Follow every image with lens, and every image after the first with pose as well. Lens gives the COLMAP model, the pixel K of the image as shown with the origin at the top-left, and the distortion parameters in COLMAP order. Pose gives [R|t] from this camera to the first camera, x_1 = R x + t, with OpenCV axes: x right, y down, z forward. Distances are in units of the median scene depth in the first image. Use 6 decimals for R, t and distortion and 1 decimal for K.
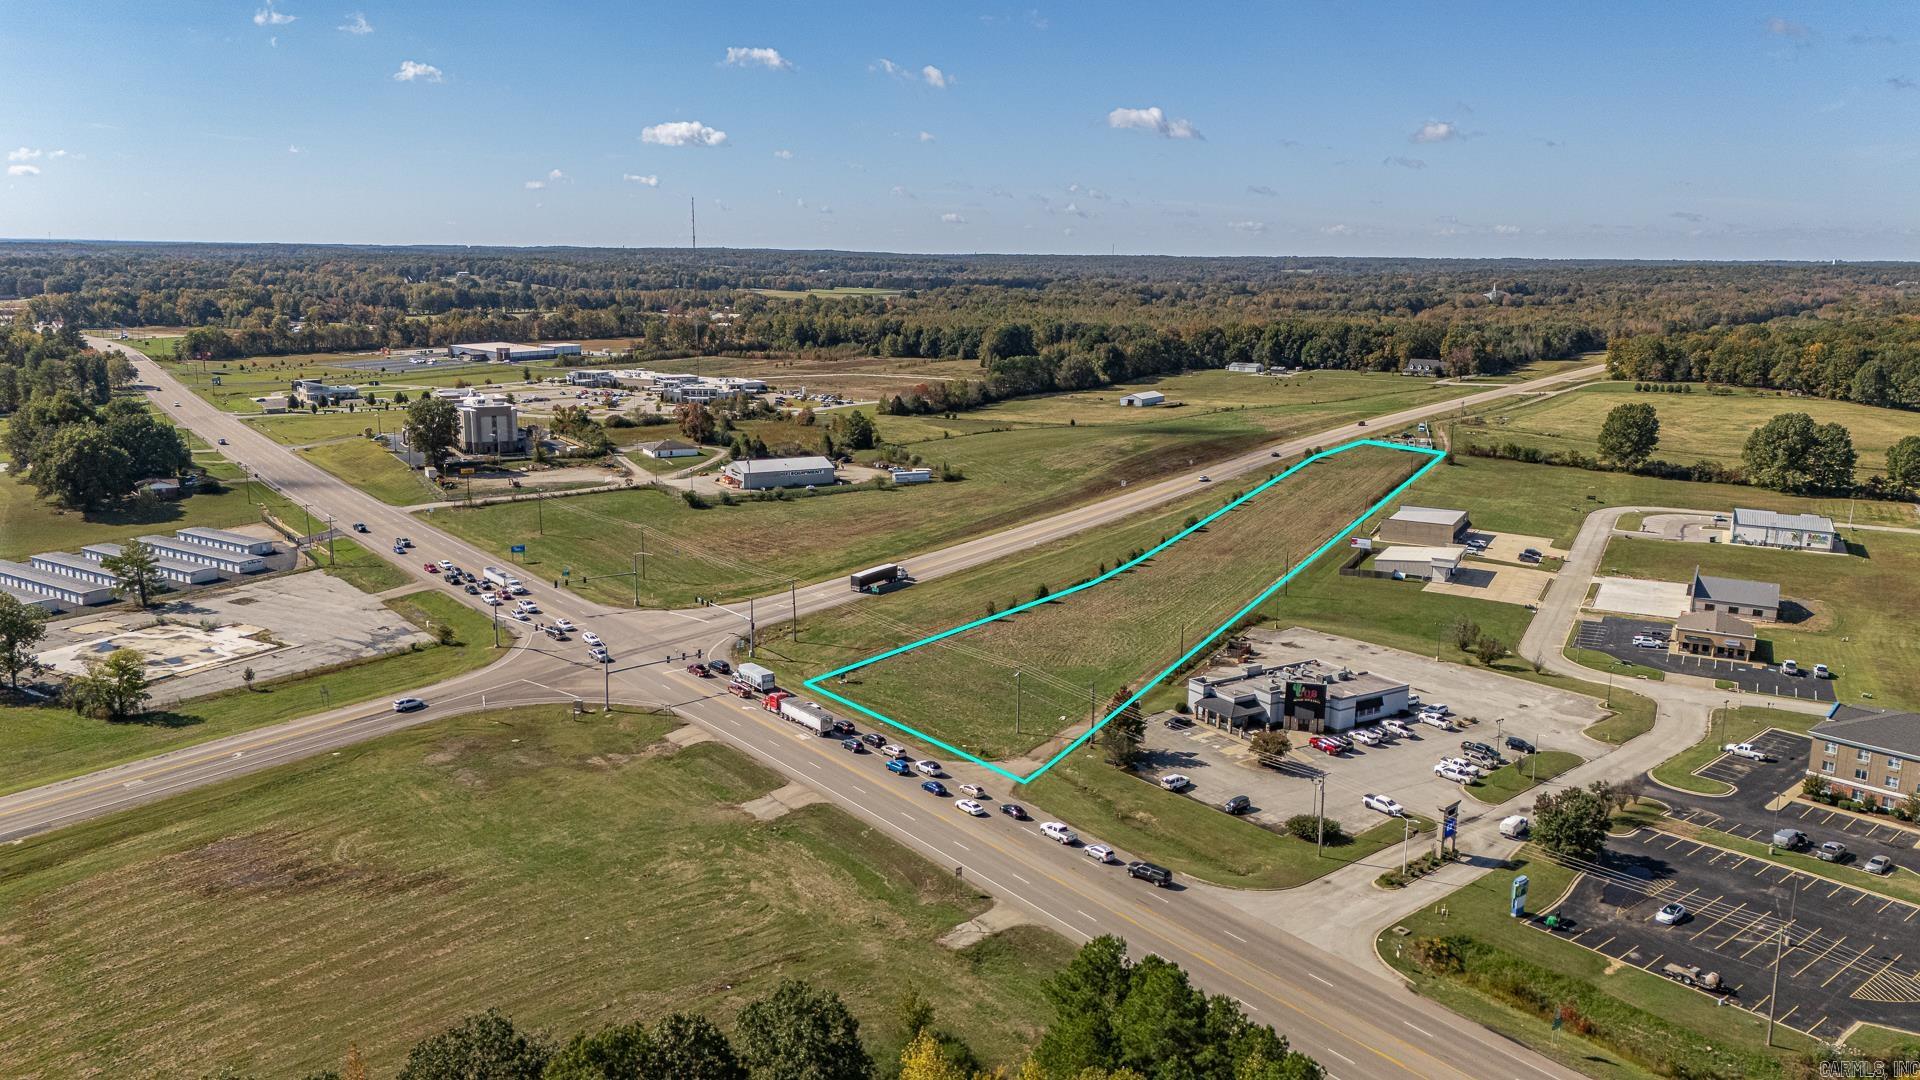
lens RADIAL K [[1397.6, 0, 959.2], [0, 1397.6, 532.5], [0, 0, 1]] dist [0.077765, -0.054427]
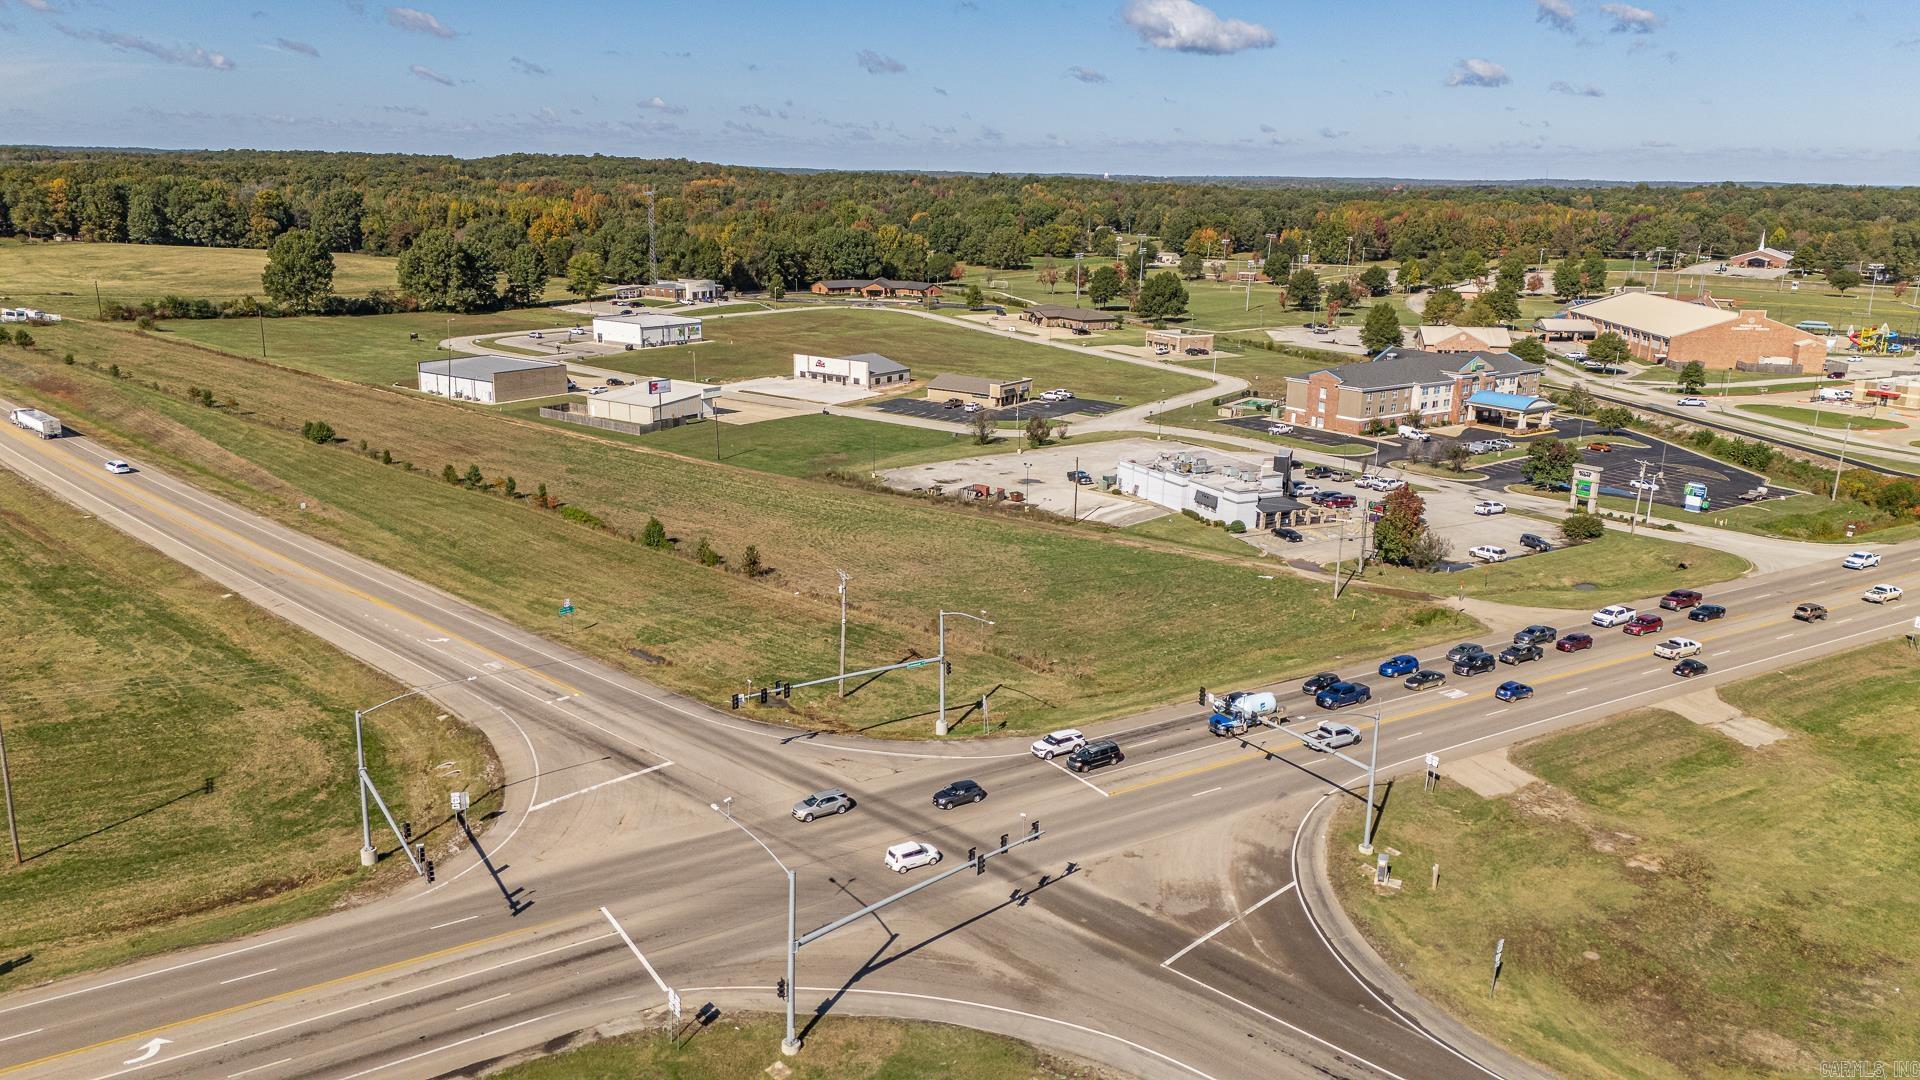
lens RADIAL K [[1397.6, 0, 961.3], [0, 1397.6, 539.4], [0, 0, 1]] dist [0.077765, -0.054427]
pose [[0.104081, -0.260837, 0.959756, -0.331334], [0.177005, 0.954449, 0.240200, -0.049126], [-0.978691, 0.144882, 0.145509, 0.518611]]
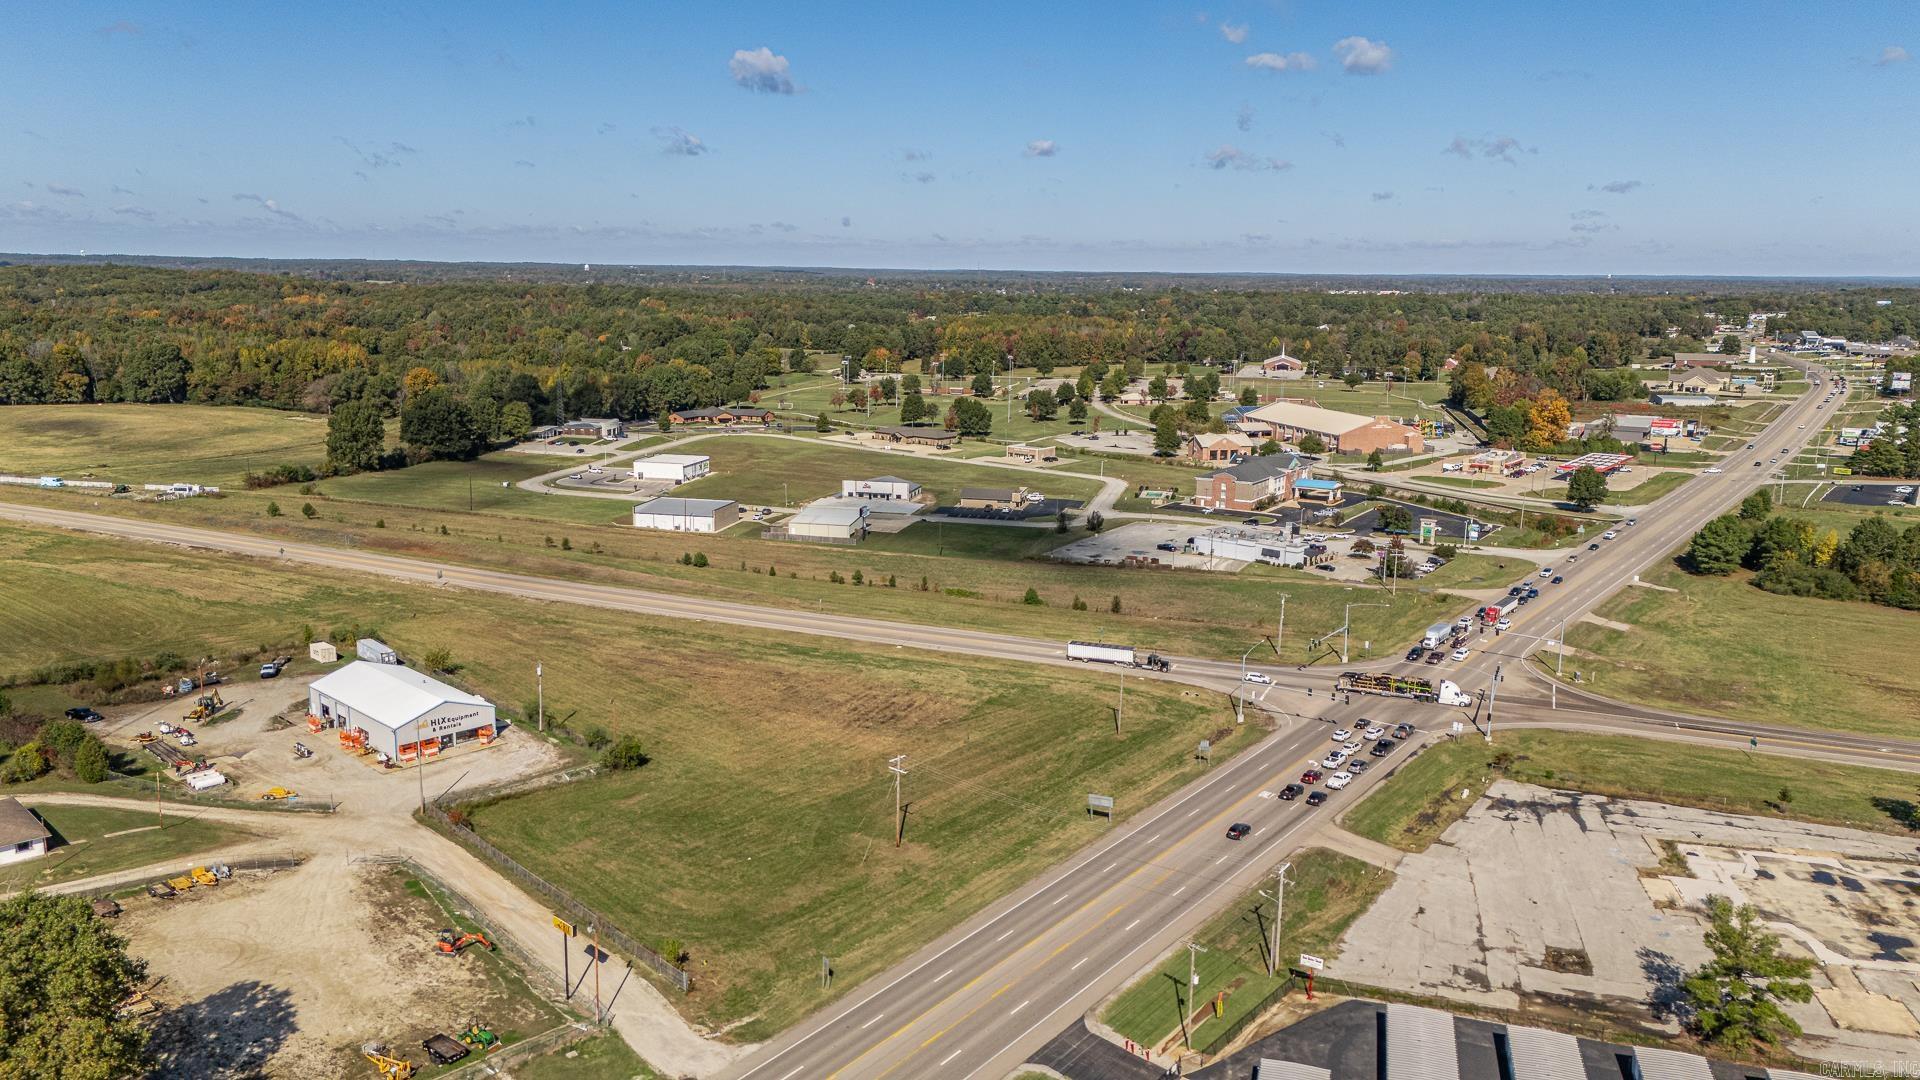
lens RADIAL K [[1397.6, 0, 963.3], [0, 1397.6, 535.3], [0, 0, 1]] dist [0.077765, -0.054427]
pose [[-0.272373, -0.195219, 0.942180, -0.582870], [0.172088, 0.953530, 0.247320, -0.172240], [-0.946678, 0.229501, -0.226121, 0.837312]]
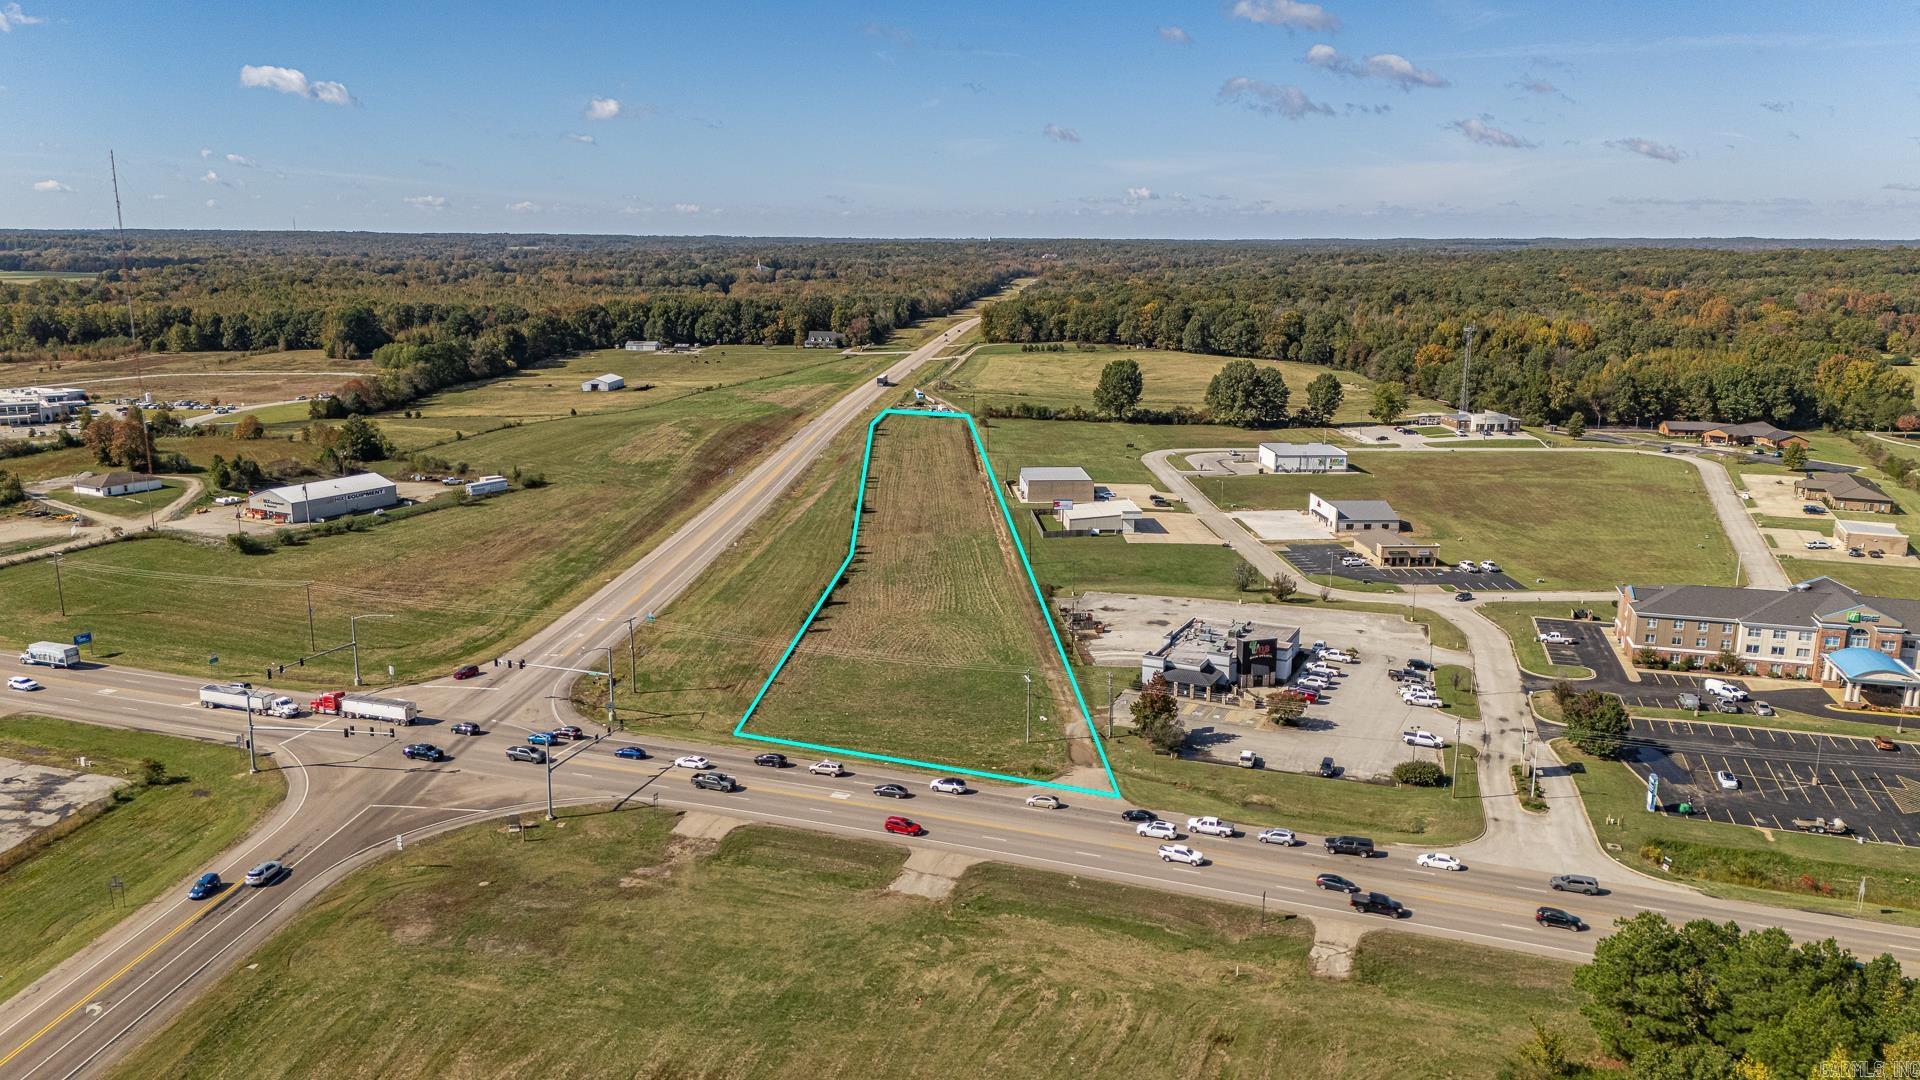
lens RADIAL K [[1397.6, 0, 956.9], [0, 1397.6, 550.3], [0, 0, 1]] dist [0.077765, -0.054427]
pose [[0.853439, -0.122445, 0.506605, -0.213426], [0.108685, 0.992453, 0.056780, -0.018331], [-0.509734, 0.006602, 0.860307, 0.114214]]
